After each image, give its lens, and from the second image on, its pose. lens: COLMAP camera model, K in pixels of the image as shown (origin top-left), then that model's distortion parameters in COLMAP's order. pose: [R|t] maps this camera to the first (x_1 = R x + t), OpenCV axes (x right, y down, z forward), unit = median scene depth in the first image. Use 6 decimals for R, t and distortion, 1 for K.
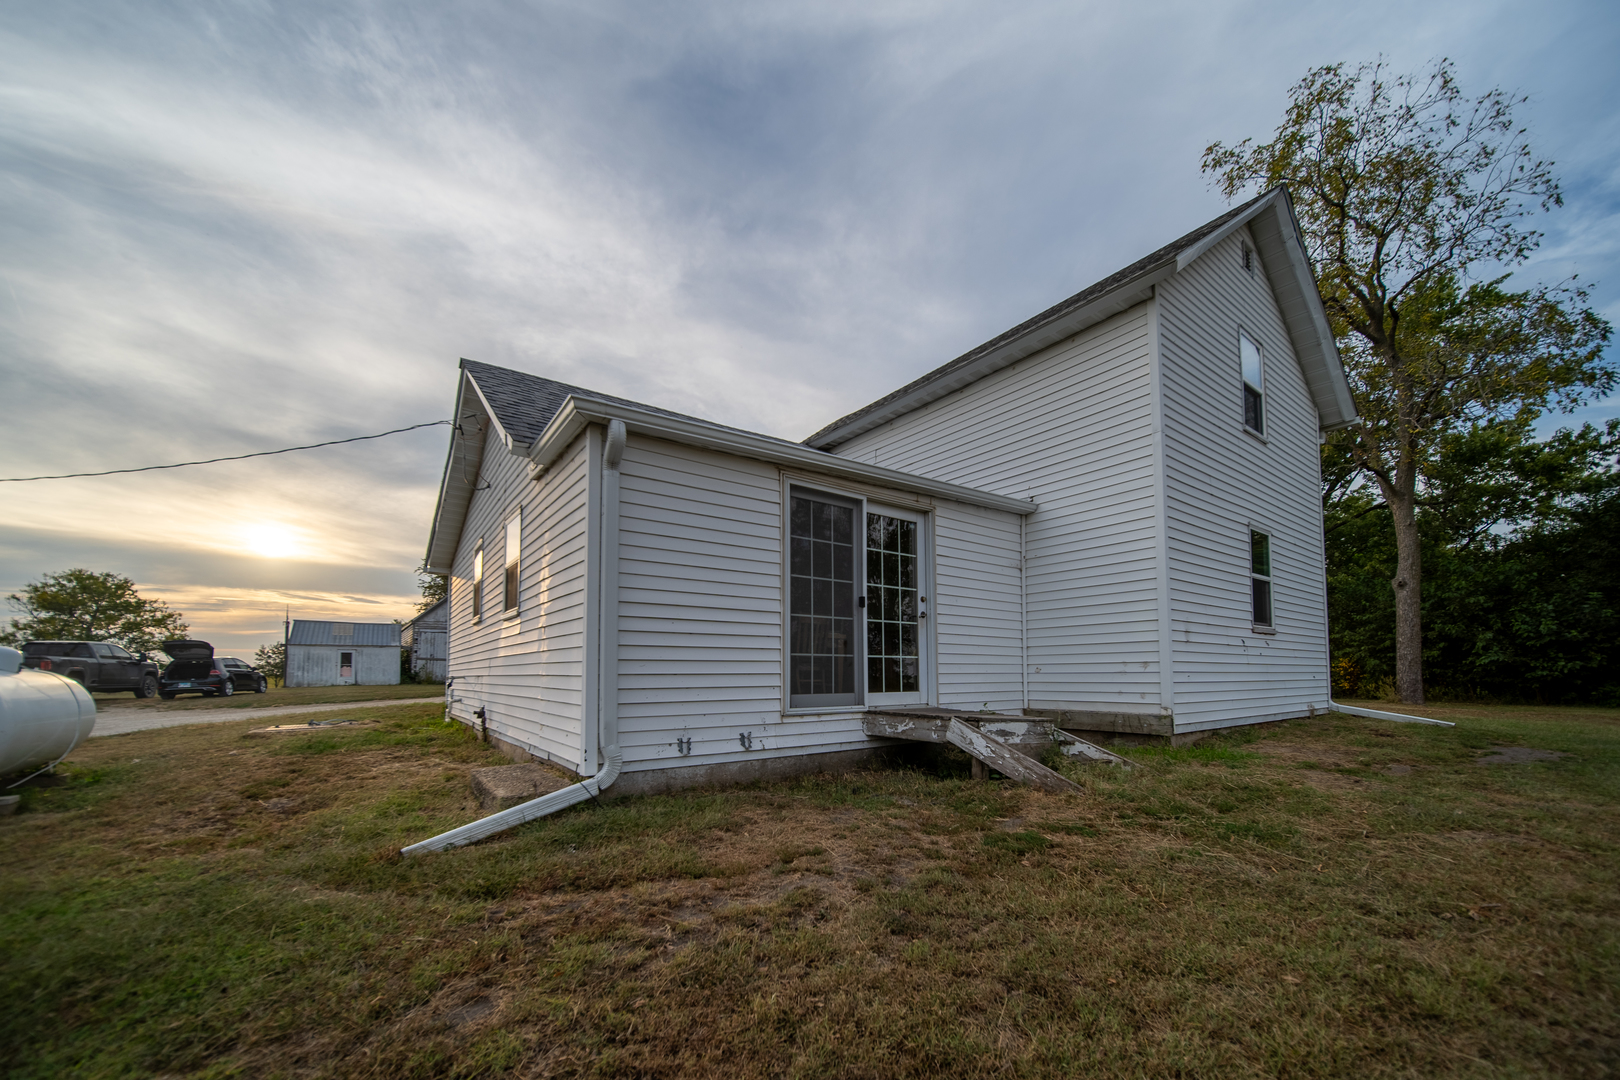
lens RADIAL K [[612.1, 0, 809.2], [0, 612.1, 635.6], [0, 0, 1]] dist [-0.001099, -0.000068]
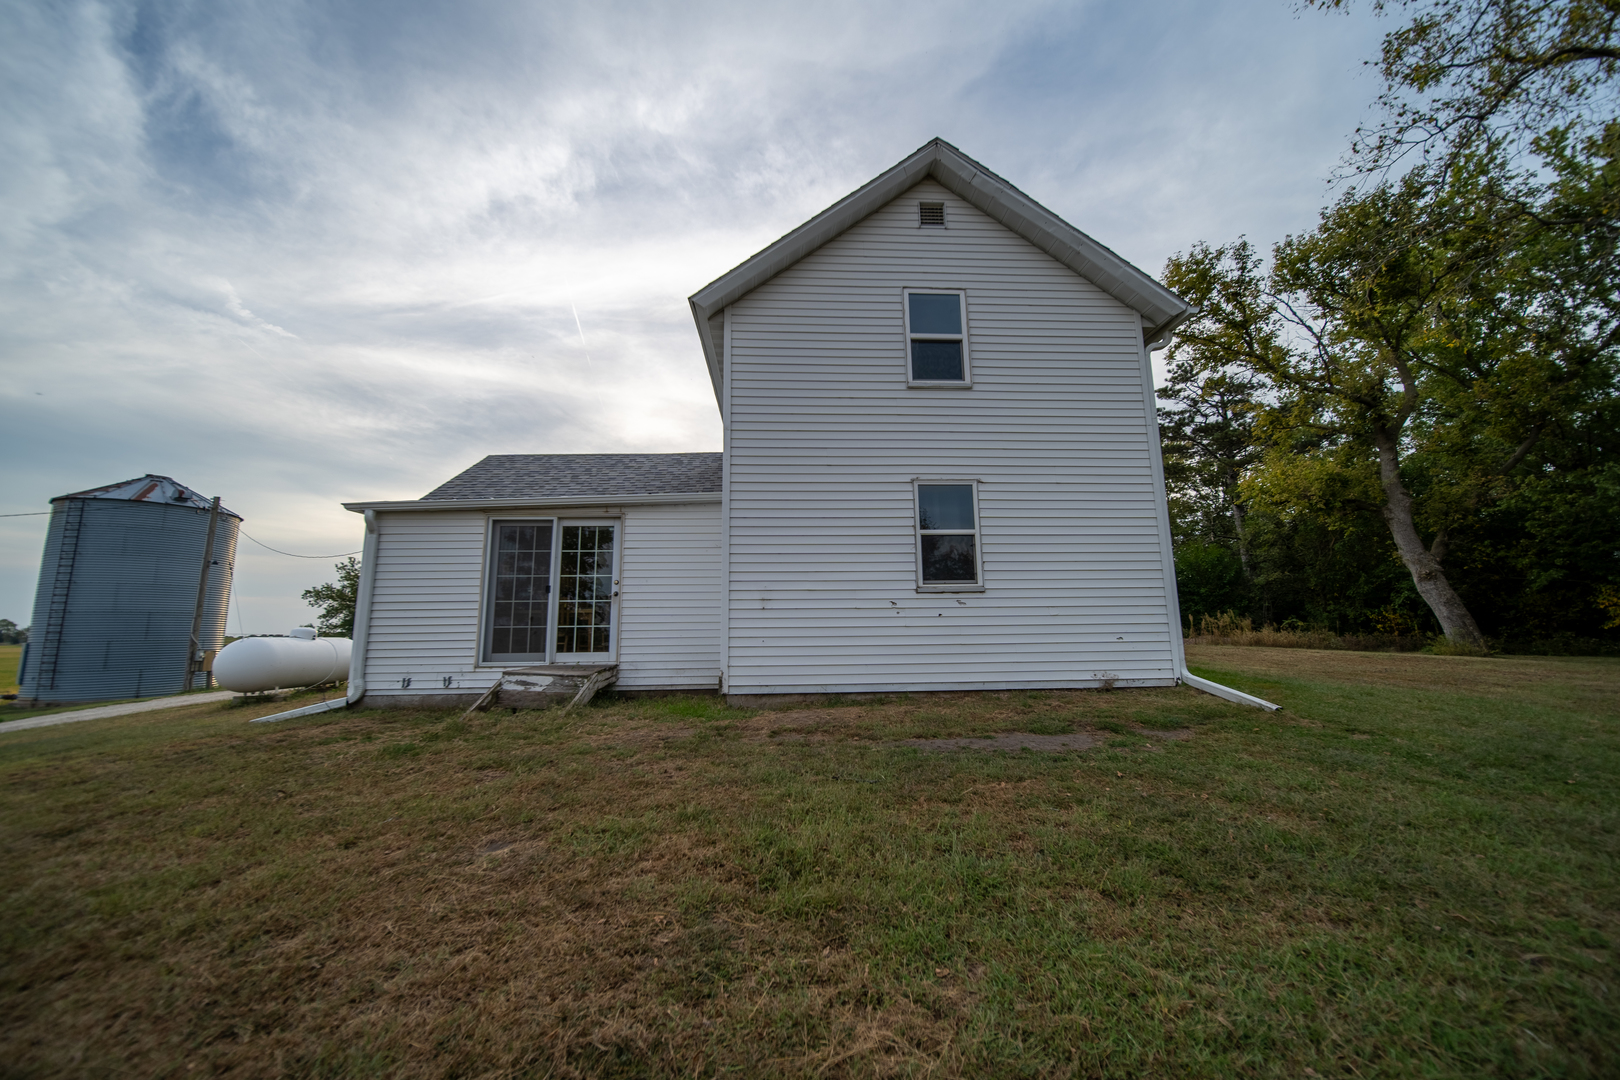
lens RADIAL K [[591.9, 0, 810.0], [0, 591.9, 540.0], [0, 0, 1]] dist [0.000943, 0.000002]
pose [[0.829299, -0.091119, -0.551326, 1.371276], [0.046976, 0.994491, -0.093701, -0.010812], [0.556827, 0.051807, 0.829011, 0.168035]]
